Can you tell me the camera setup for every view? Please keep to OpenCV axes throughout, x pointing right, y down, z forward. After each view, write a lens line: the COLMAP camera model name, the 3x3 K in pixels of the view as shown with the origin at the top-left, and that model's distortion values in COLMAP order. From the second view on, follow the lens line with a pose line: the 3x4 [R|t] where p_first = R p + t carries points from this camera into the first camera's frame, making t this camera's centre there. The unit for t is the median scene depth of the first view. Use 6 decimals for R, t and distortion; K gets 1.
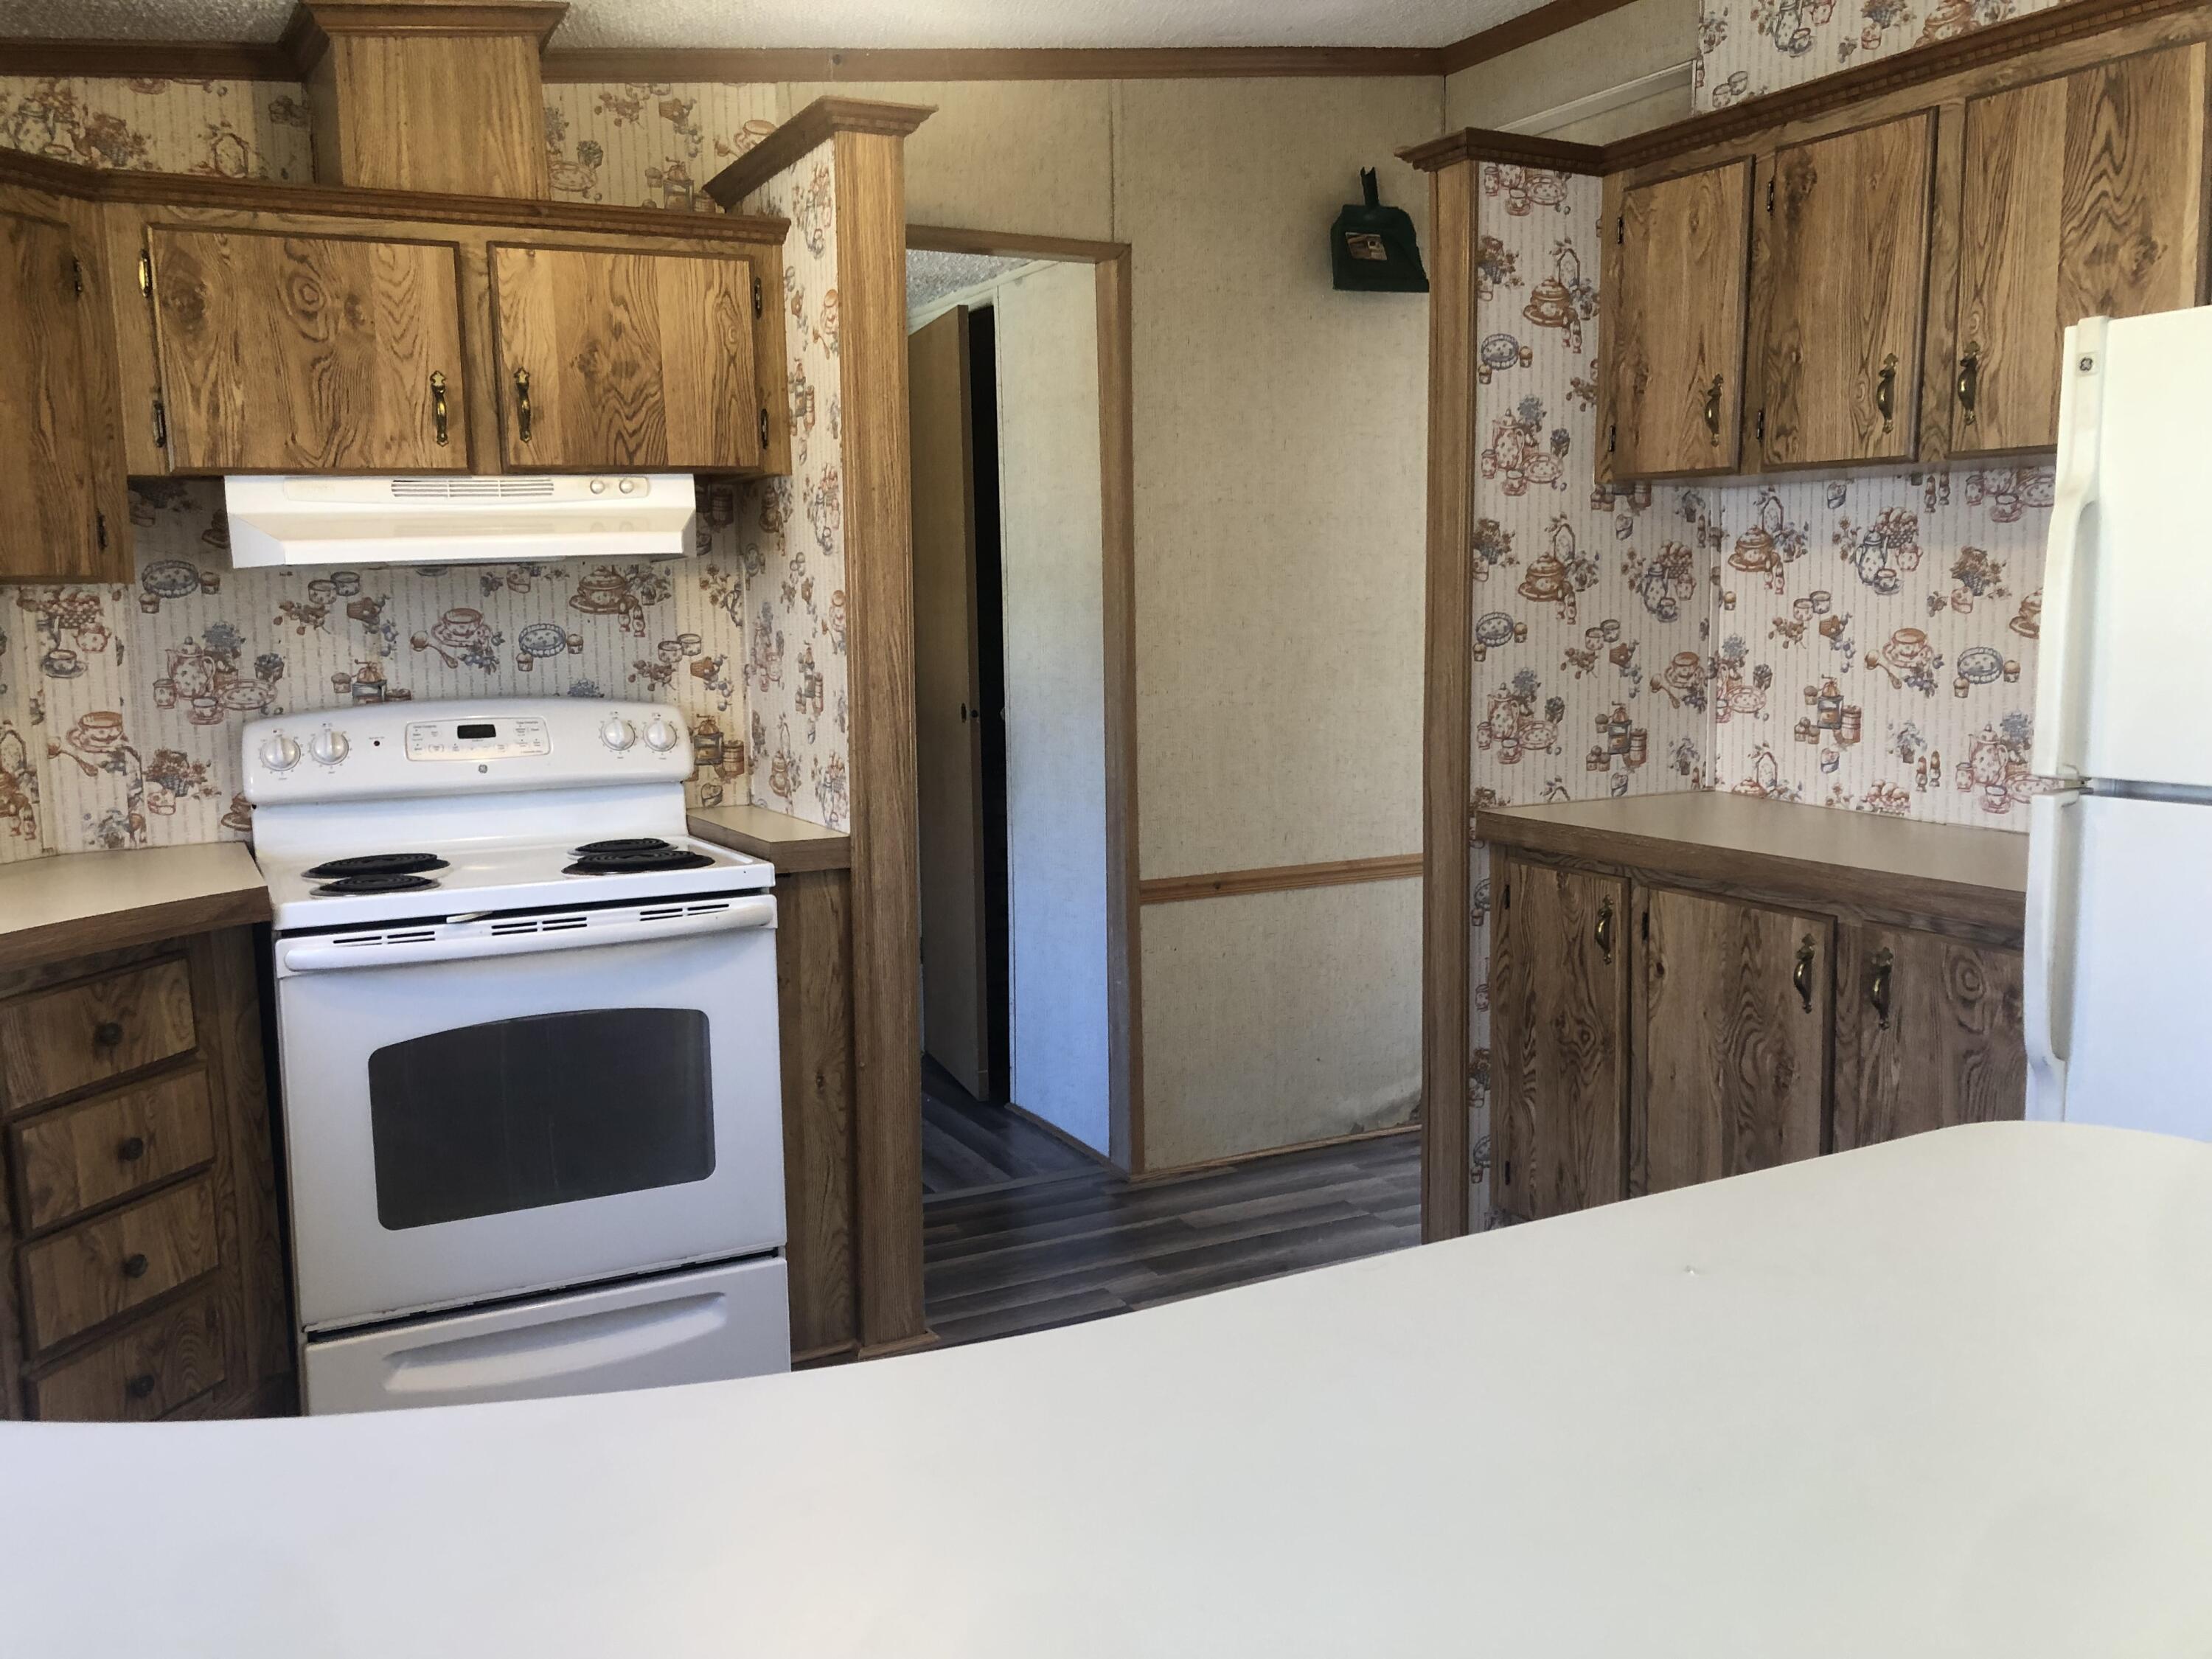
lens RADIAL K [[1805.5, 0, 1043.7], [0, 1805.5, 829.0], [0, 0, 1]] dist [0.037858, -0.041673]
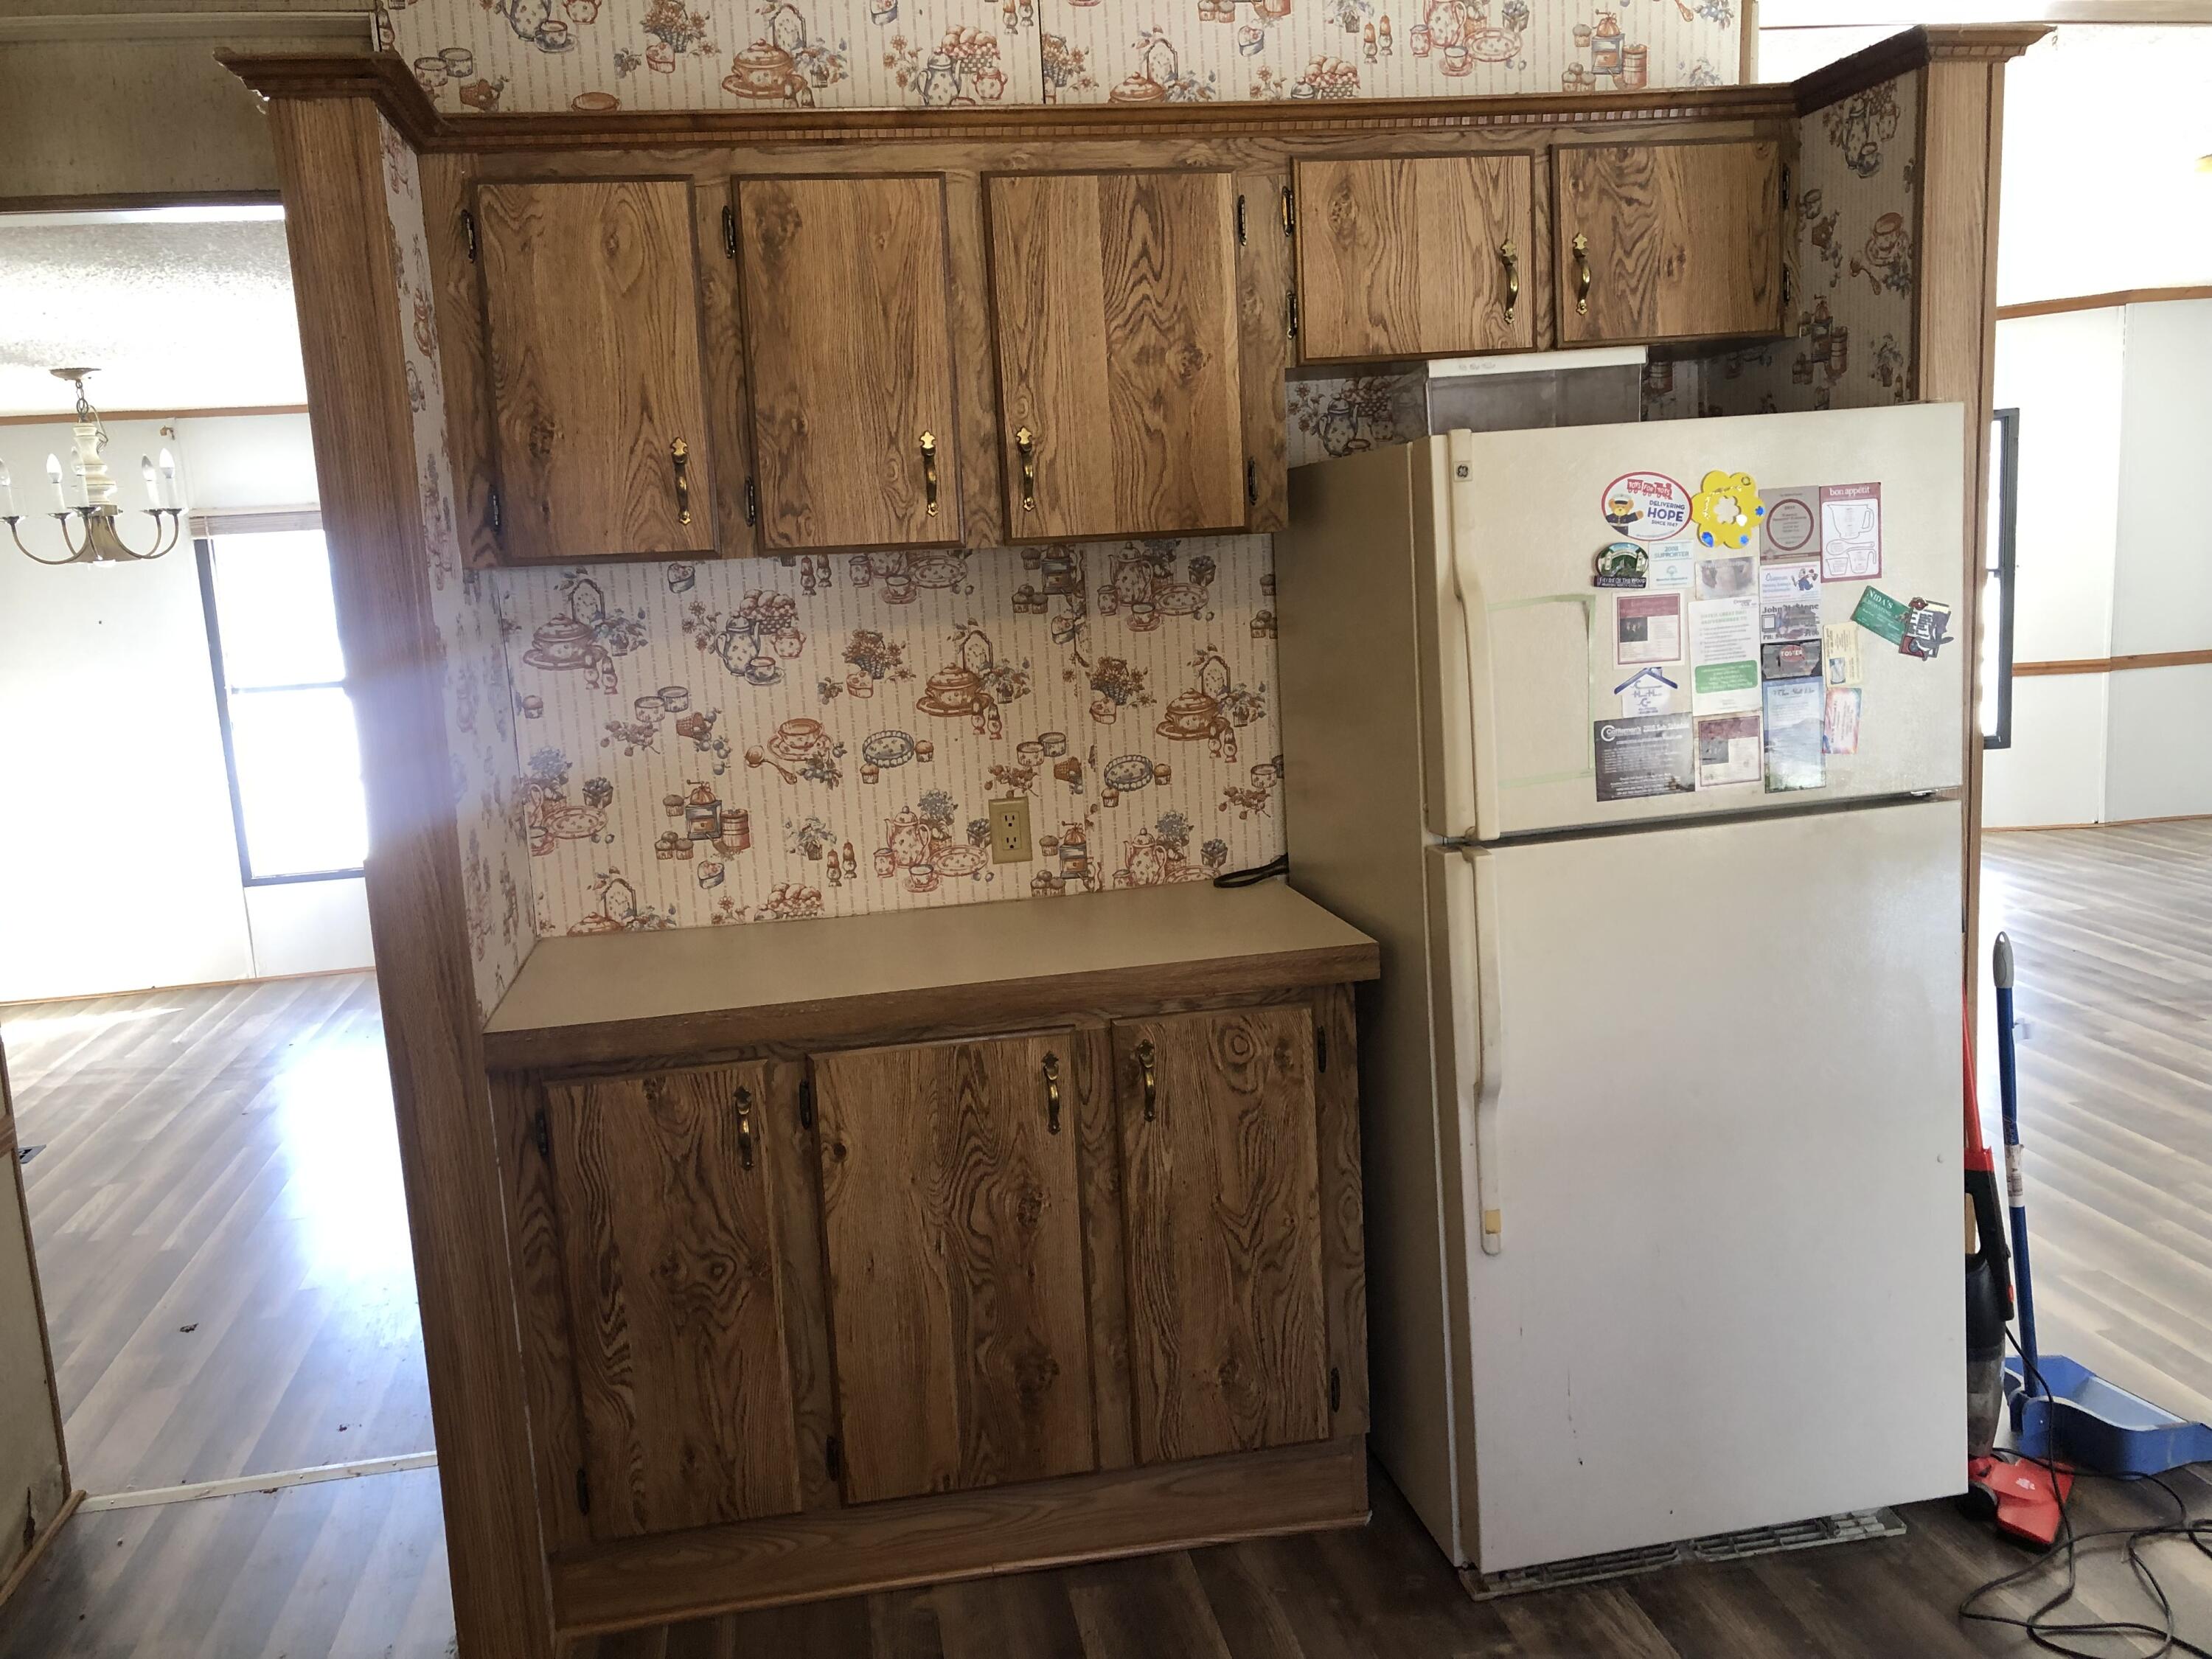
lens RADIAL K [[1805.5, 0, 1106.2], [0, 1805.5, 837.7], [0, 0, 1]] dist [0.037858, -0.041673]
pose [[0.281685, -0.165471, 0.945131, -0.391401], [0.178916, 0.976800, 0.117692, -0.140397], [-0.942678, 0.135947, 0.304756, 0.614666]]
